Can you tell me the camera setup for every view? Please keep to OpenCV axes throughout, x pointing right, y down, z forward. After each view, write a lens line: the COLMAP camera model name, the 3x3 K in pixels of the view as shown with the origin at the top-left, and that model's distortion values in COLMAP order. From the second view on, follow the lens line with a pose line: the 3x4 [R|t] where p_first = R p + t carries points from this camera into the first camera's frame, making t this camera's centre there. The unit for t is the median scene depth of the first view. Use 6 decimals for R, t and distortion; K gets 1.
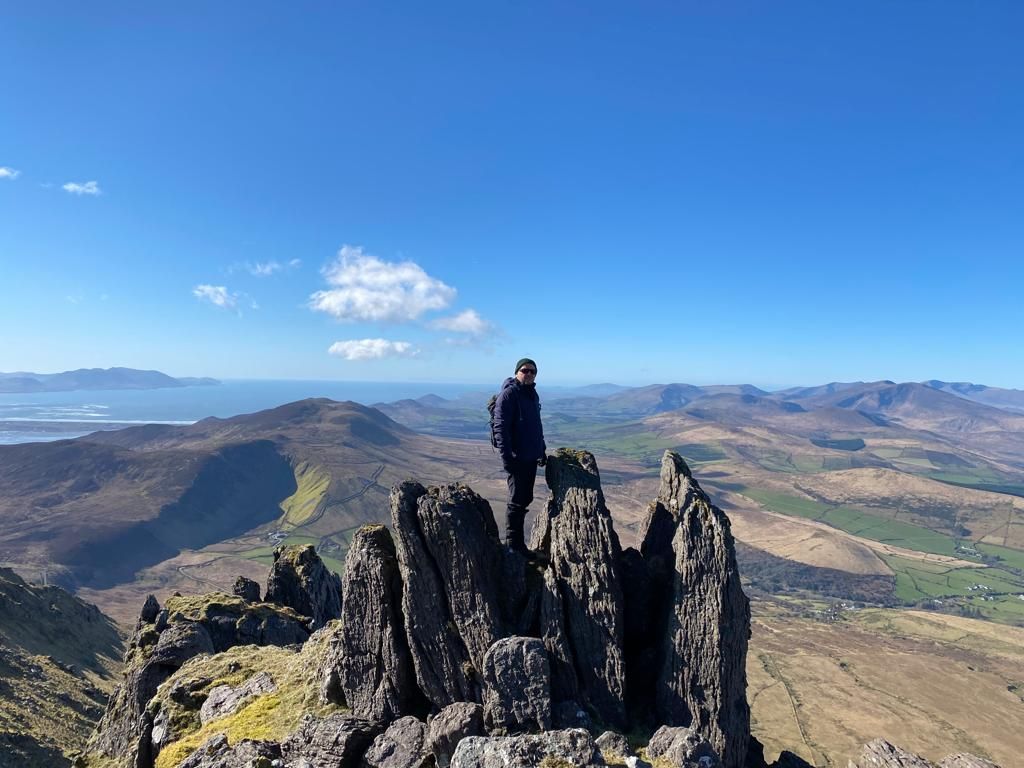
lens RADIAL K [[766.1, 0, 516.3], [0, 766.1, 389.3], [0, 0, 1]] dist [0.017383, -0.010838]
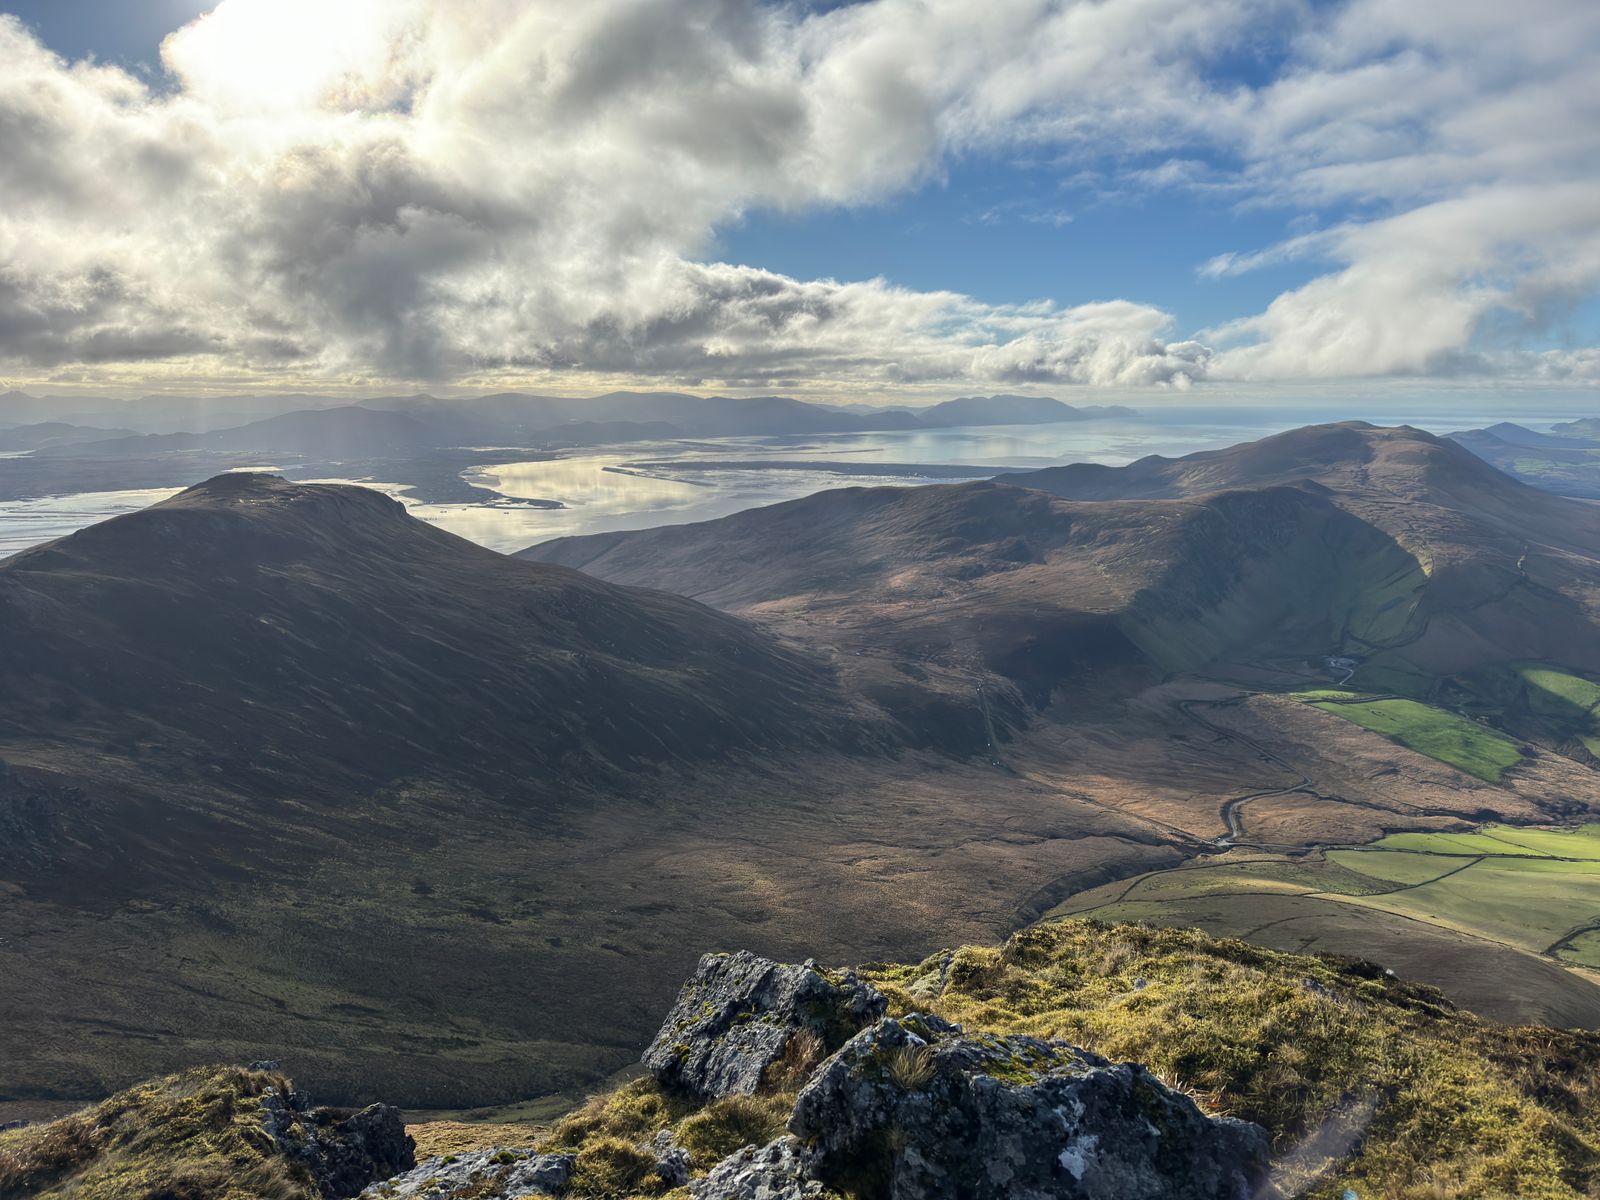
lens RADIAL K [[1197.0, 0, 792.6], [0, 1197.0, 601.9], [0, 0, 1]] dist [0.017383, -0.010838]
pose [[0.787819, 0.081502, -0.610490, -0.098508], [0.014187, 0.988542, 0.150280, 0.016034], [0.615743, -0.127054, 0.777636, 0.110029]]
